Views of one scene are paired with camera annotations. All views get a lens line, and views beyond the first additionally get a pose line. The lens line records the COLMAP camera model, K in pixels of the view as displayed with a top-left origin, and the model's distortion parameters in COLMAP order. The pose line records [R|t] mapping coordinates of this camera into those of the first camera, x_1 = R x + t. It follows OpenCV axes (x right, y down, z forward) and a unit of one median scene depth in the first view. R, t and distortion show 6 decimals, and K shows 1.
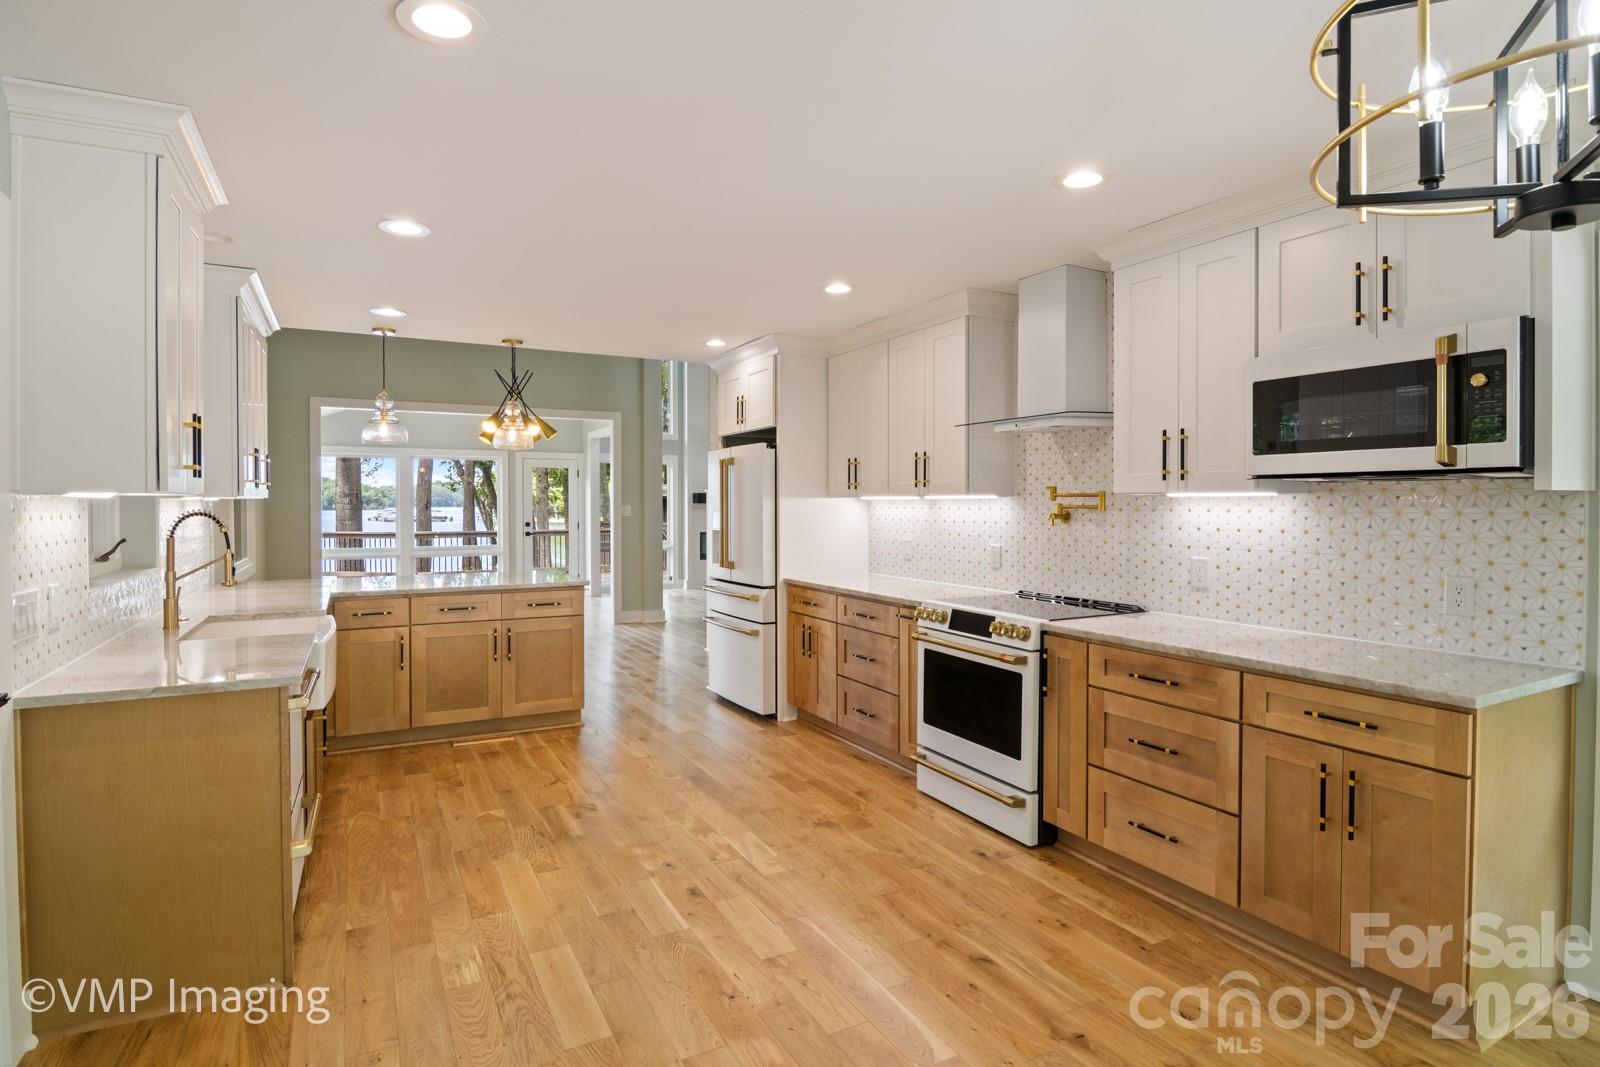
lens RADIAL K [[825.7, 0, 797.7], [0, 825.7, 525.6], [0, 0, 1]] dist [-0.012033, -0.000997]
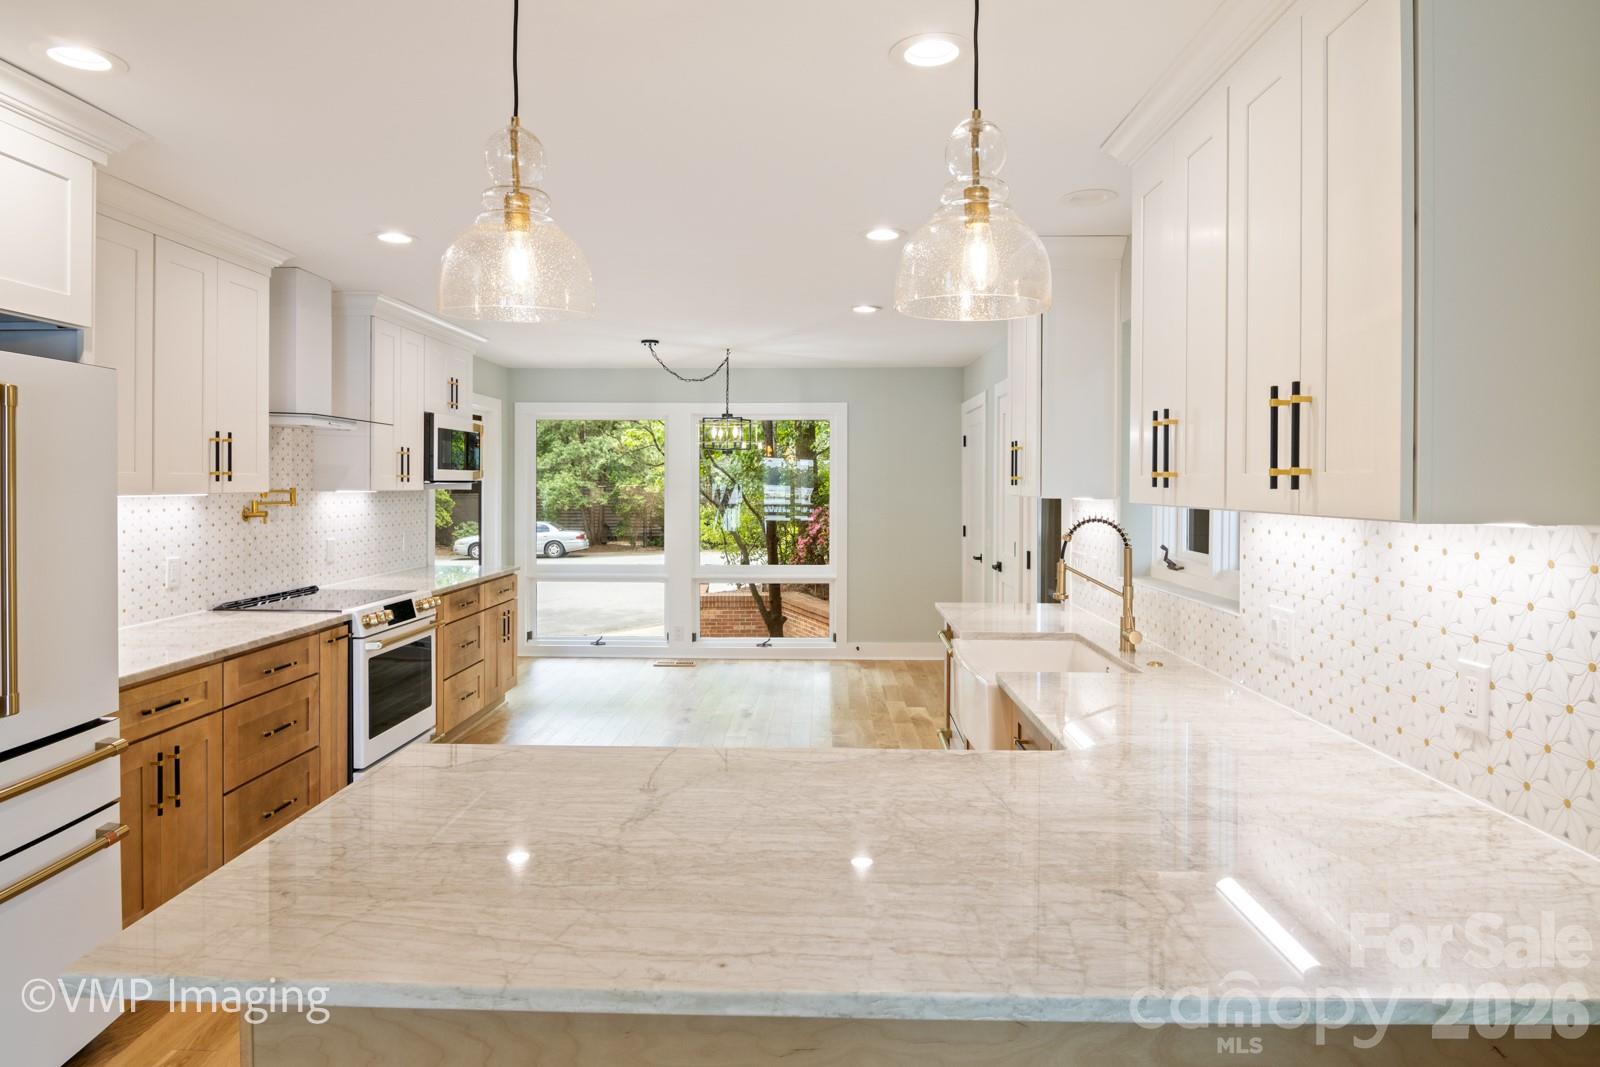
lens RADIAL K [[930.3, 0, 806.0], [0, 930.3, 483.5], [0, 0, 1]] dist [-0.013294, 0.000299]
pose [[-0.869427, 0.000332, 0.494062, -0.745852], [0.013677, 0.999633, 0.023396, -0.061246], [-0.493873, 0.027098, -0.869112, 1.583309]]
